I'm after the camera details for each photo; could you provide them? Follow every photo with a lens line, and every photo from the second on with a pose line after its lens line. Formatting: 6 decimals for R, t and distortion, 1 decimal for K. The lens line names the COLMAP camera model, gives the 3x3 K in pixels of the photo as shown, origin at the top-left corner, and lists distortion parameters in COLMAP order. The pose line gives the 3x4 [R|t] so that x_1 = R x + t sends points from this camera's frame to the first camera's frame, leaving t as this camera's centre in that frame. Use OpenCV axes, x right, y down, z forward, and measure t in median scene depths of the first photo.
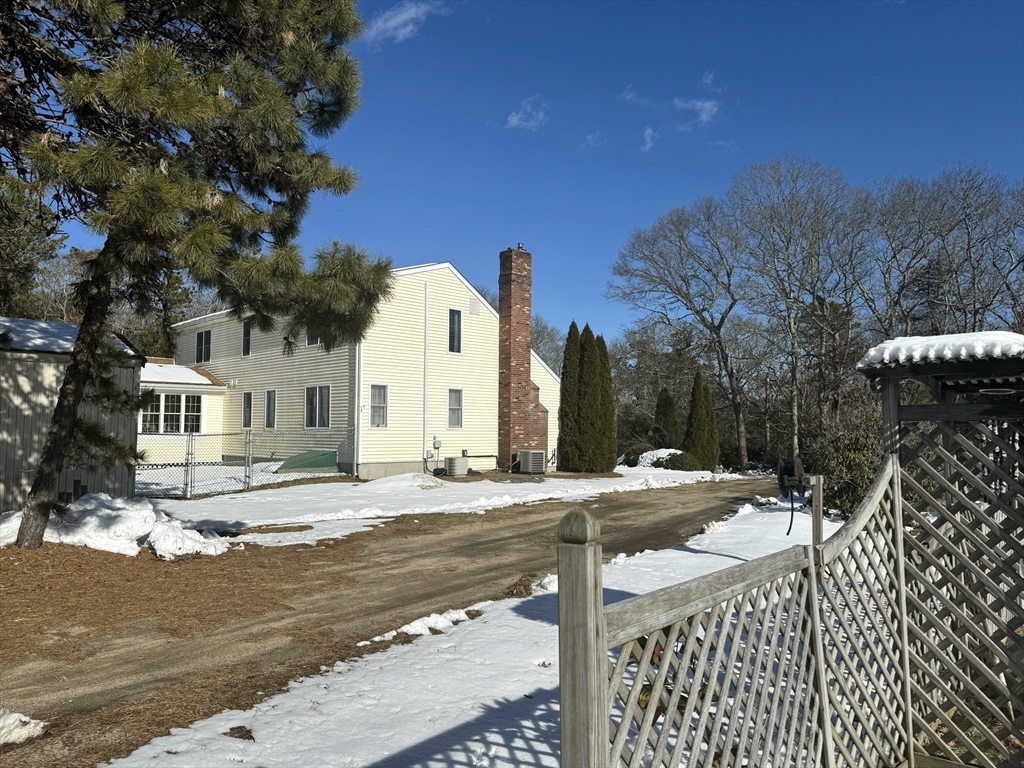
lens RADIAL K [[713.1, 0, 512.0], [0, 713.1, 384.0], [0, 0, 1]] dist [0.059733, -0.003754]
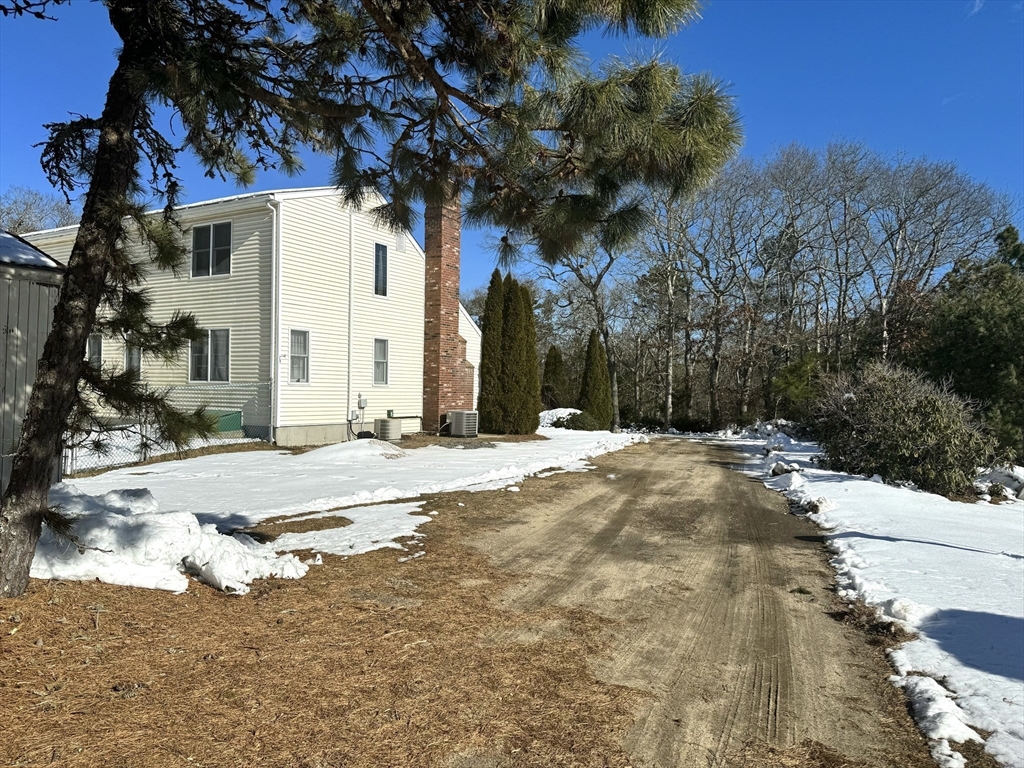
lens RADIAL K [[713.1, 0, 512.0], [0, 713.1, 384.0], [0, 0, 1]] dist [0.059733, -0.003754]
pose [[0.961165, 0.013436, 0.275648, -0.162875], [-0.029938, 0.997996, 0.055746, 0.008770], [-0.274347, -0.061834, 0.959641, 0.136144]]
